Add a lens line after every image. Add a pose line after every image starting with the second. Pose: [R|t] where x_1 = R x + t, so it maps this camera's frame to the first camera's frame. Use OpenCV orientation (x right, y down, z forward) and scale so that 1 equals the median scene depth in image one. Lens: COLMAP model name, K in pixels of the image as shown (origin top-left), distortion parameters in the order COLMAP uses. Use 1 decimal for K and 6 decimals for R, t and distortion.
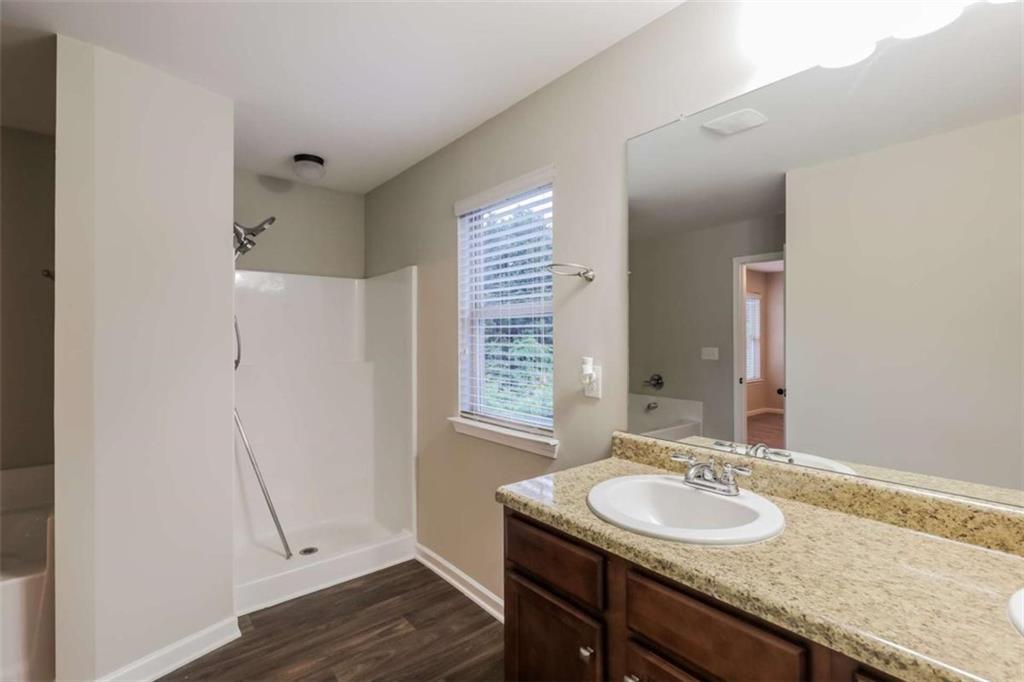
lens RADIAL K [[465.9, 0, 504.1], [0, 465.9, 338.0], [0, 0, 1]] dist [-0.002517, -0.000050]
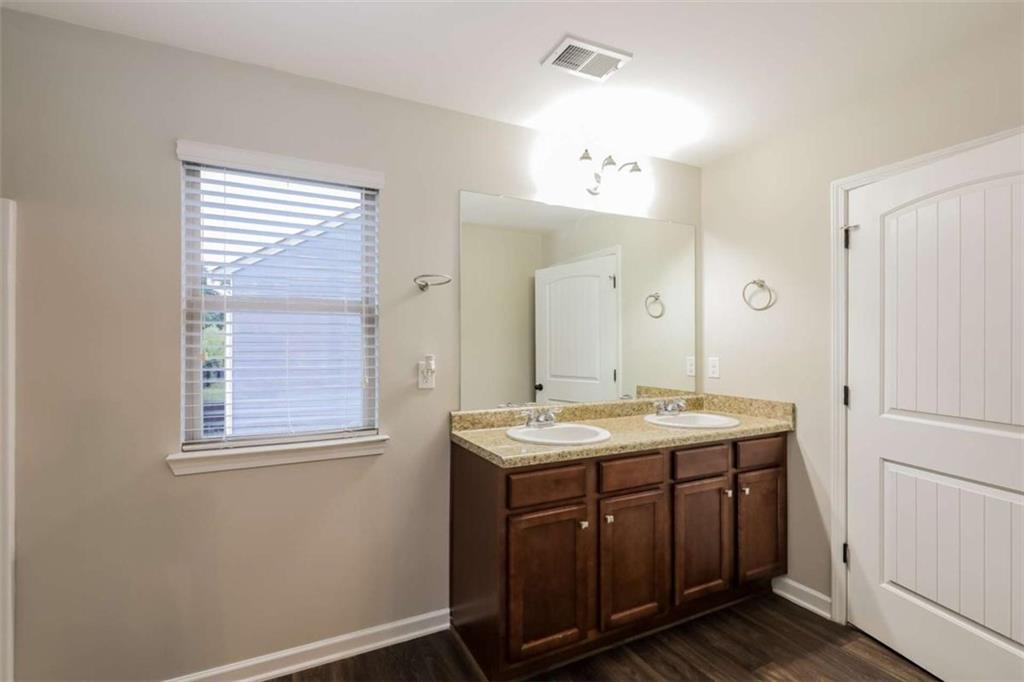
lens RADIAL K [[465.9, 0, 504.1], [0, 465.9, 338.0], [0, 0, 1]] dist [-0.002517, -0.000050]
pose [[0.230453, 0.012157, 0.973007, -1.290968], [-0.000157, 0.999922, -0.012456, 0.017422], [-0.973083, 0.002717, 0.230437, 0.740755]]
